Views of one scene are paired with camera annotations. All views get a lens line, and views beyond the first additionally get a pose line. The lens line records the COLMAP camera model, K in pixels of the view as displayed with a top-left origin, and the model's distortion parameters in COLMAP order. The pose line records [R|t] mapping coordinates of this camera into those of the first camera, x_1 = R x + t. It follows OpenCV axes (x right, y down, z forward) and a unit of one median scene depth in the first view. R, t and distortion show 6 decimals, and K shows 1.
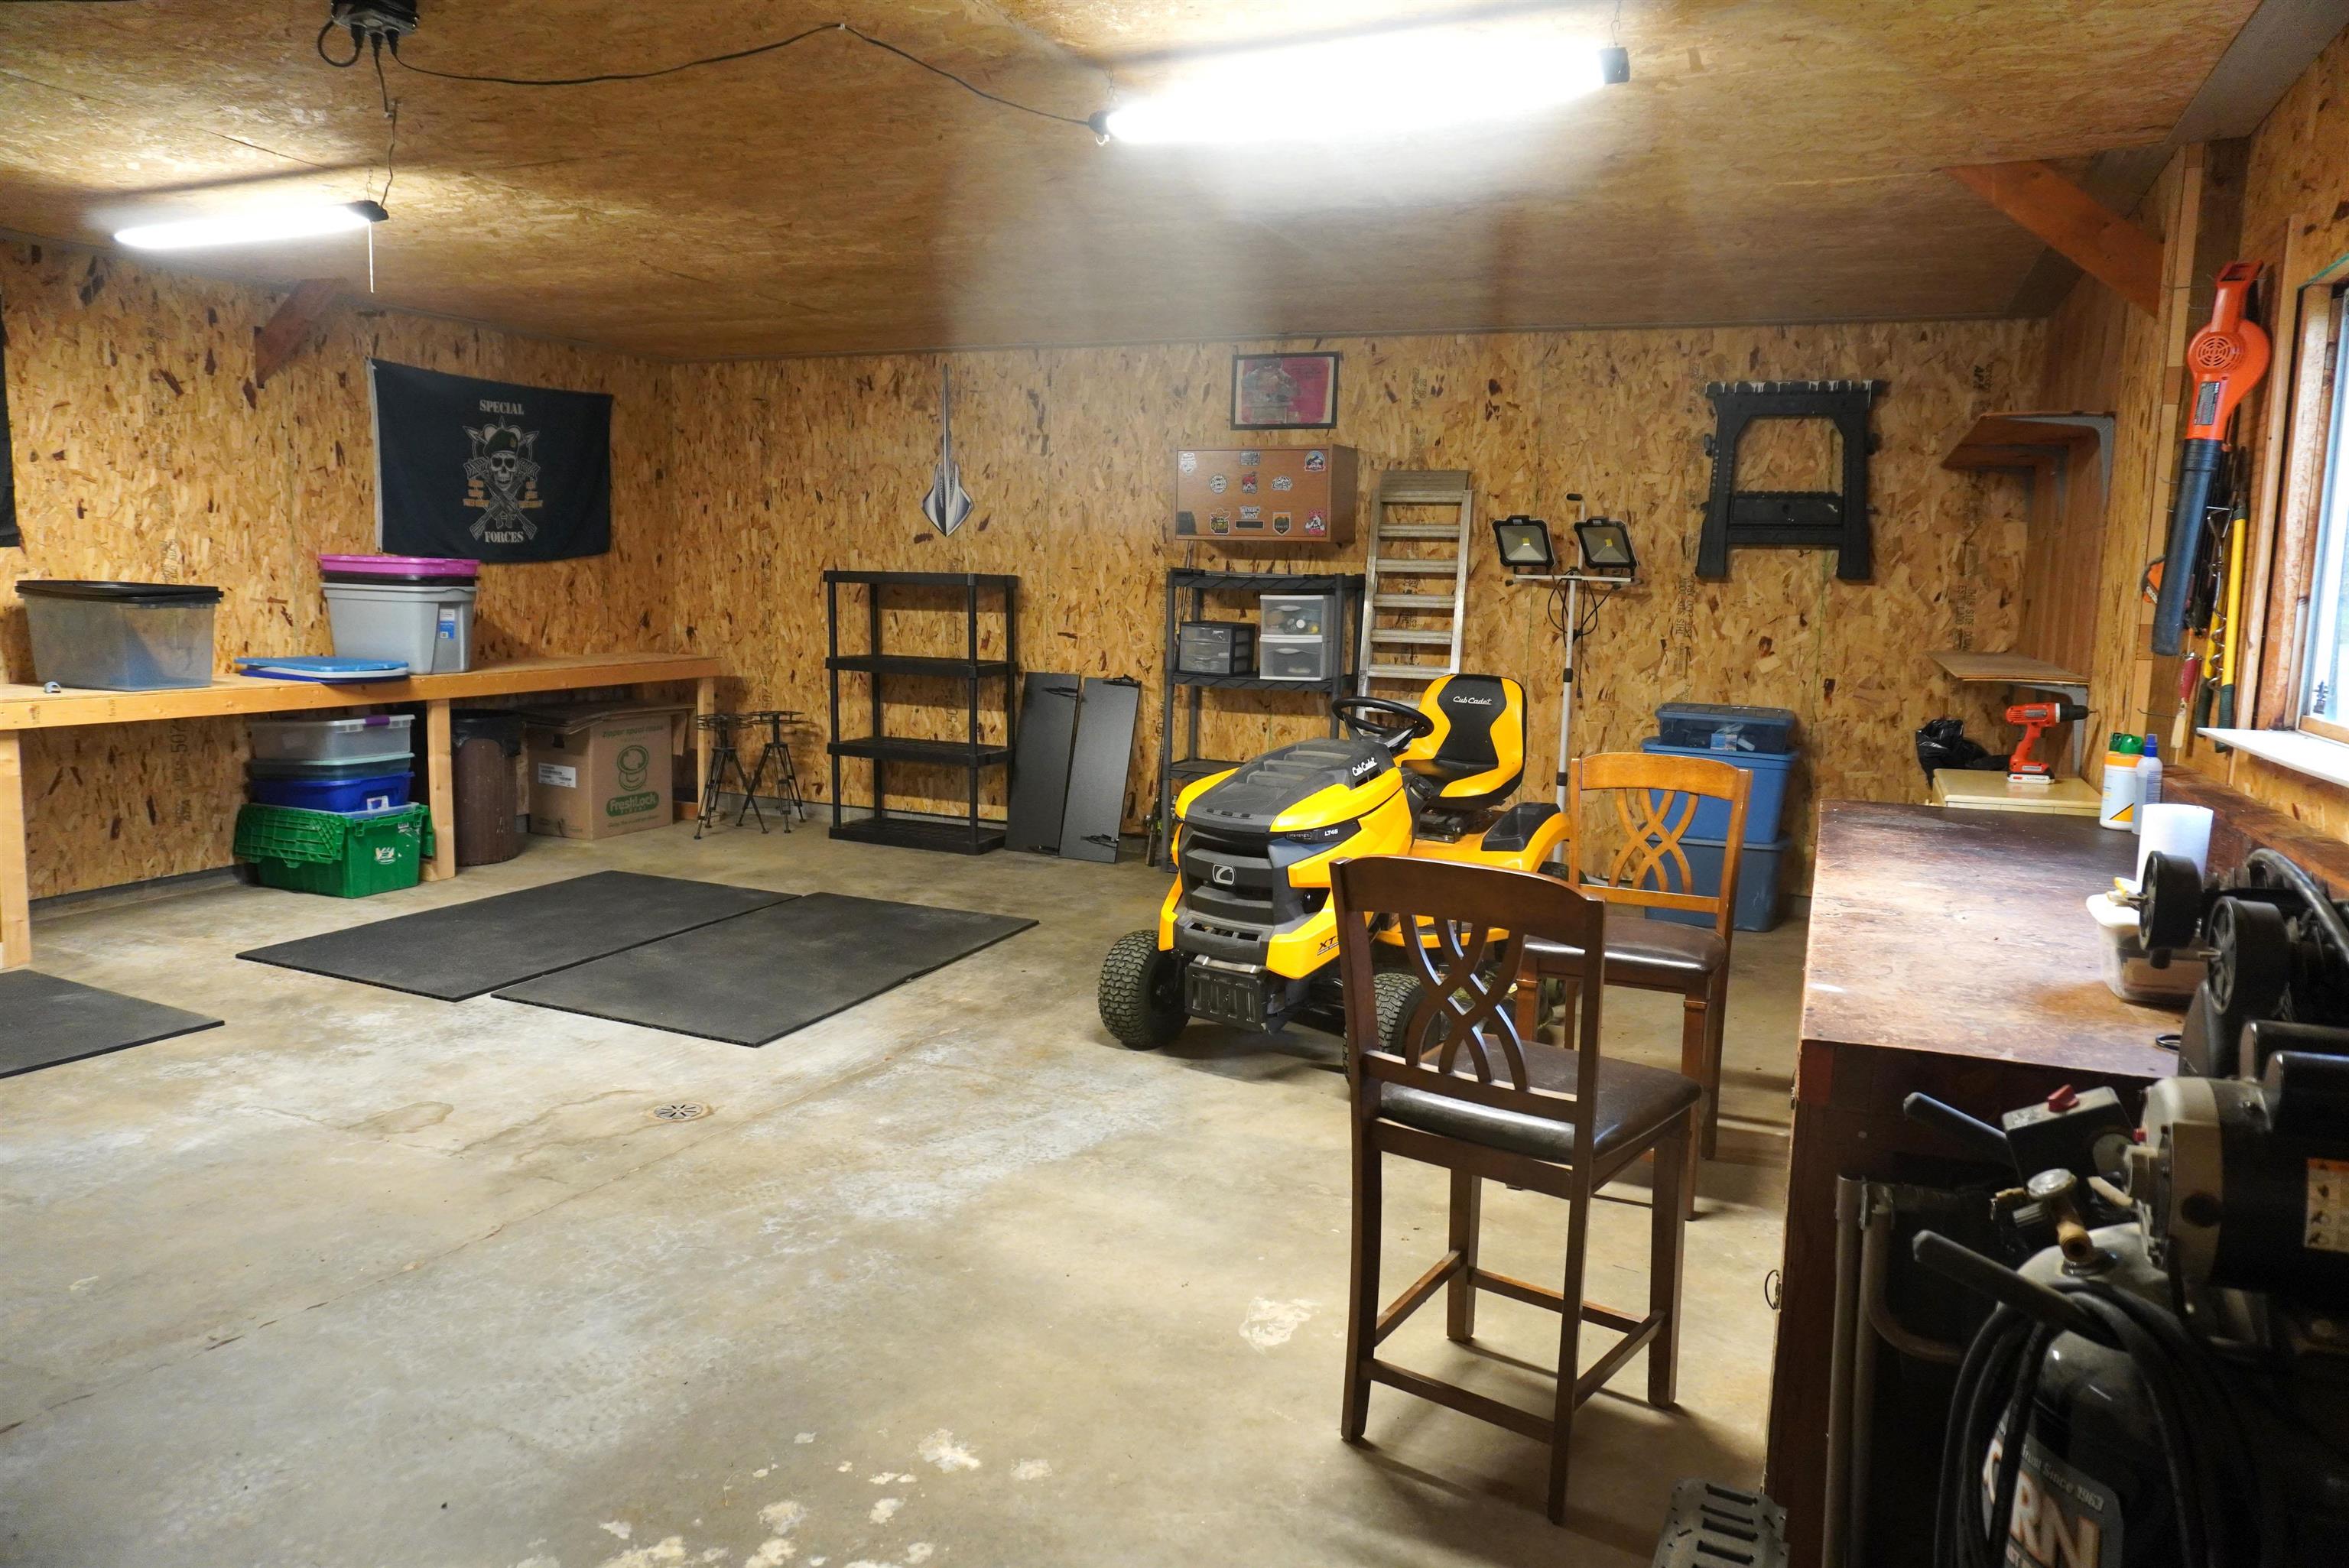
lens RADIAL K [[1557.5, 0, 1185.0], [0, 1557.5, 787.2], [0, 0, 1]] dist [-0.031620, 0.001817]
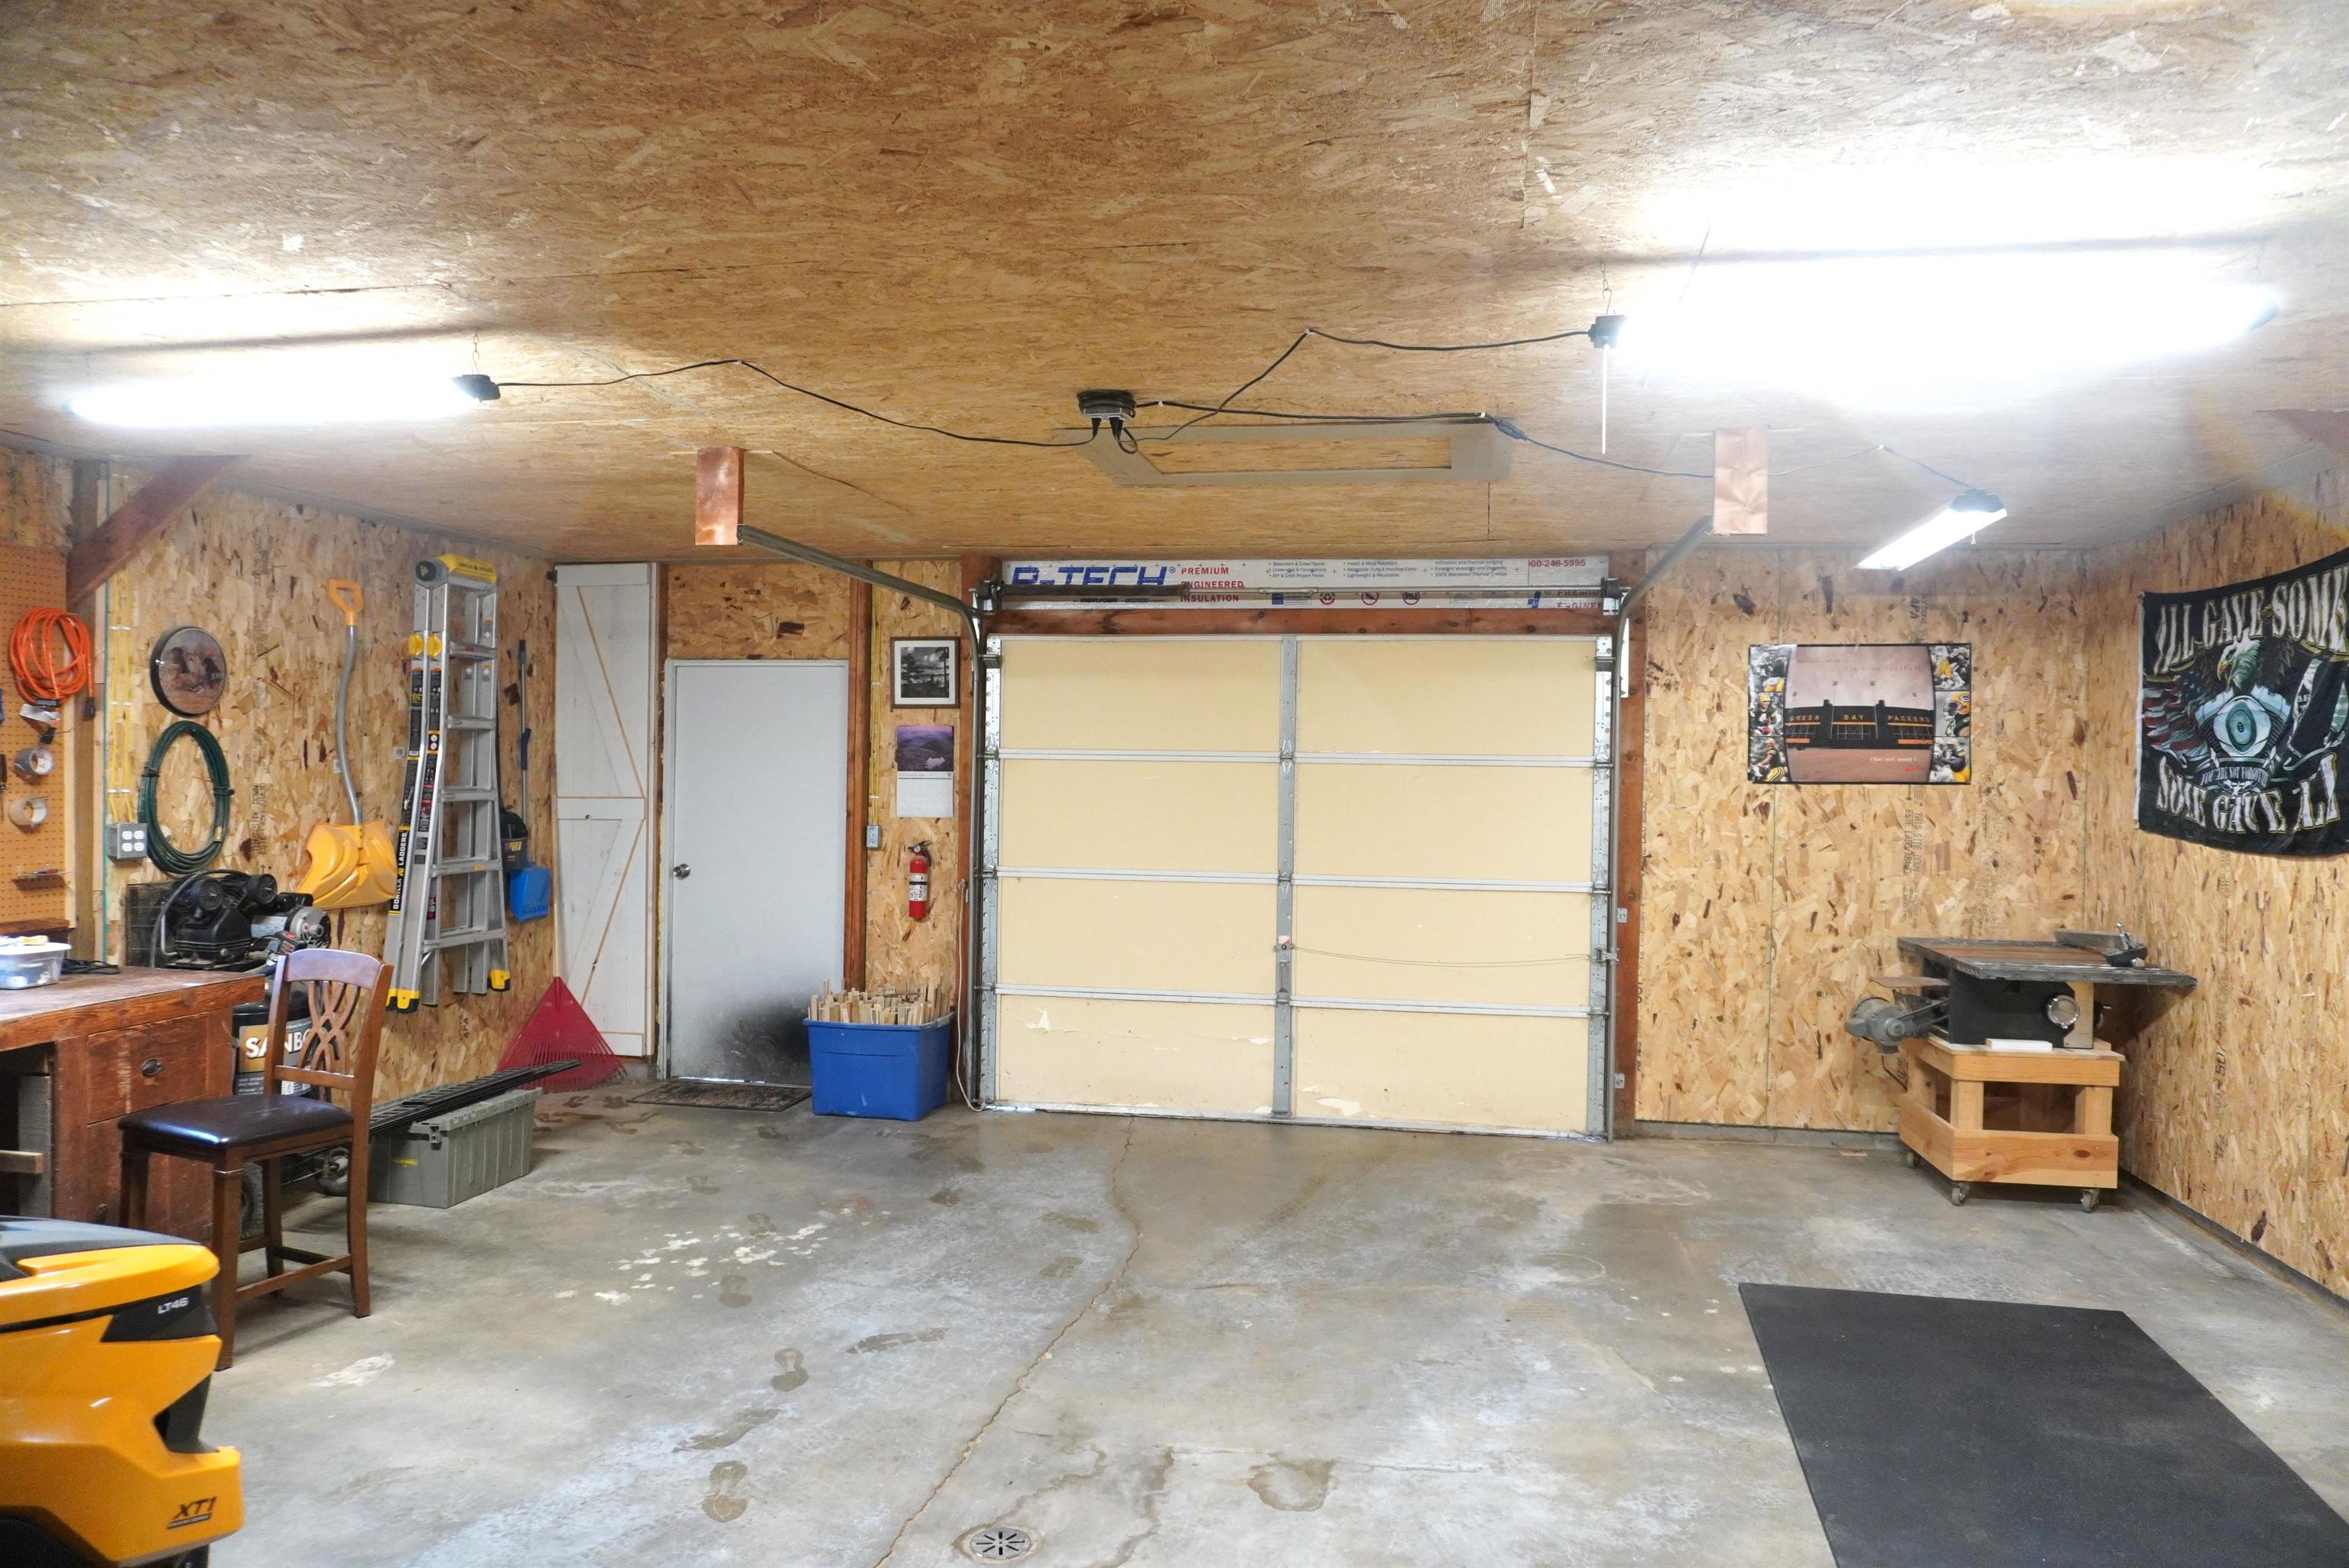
lens RADIAL K [[1557.5, 0, 1185.0], [0, 1557.5, 787.2], [0, 0, 1]] dist [-0.031620, 0.001817]
pose [[-0.973948, -0.038974, -0.223398, -0.248753], [-0.070448, 0.988379, 0.134701, -0.295438], [0.215552, 0.146930, -0.965375, 1.847489]]
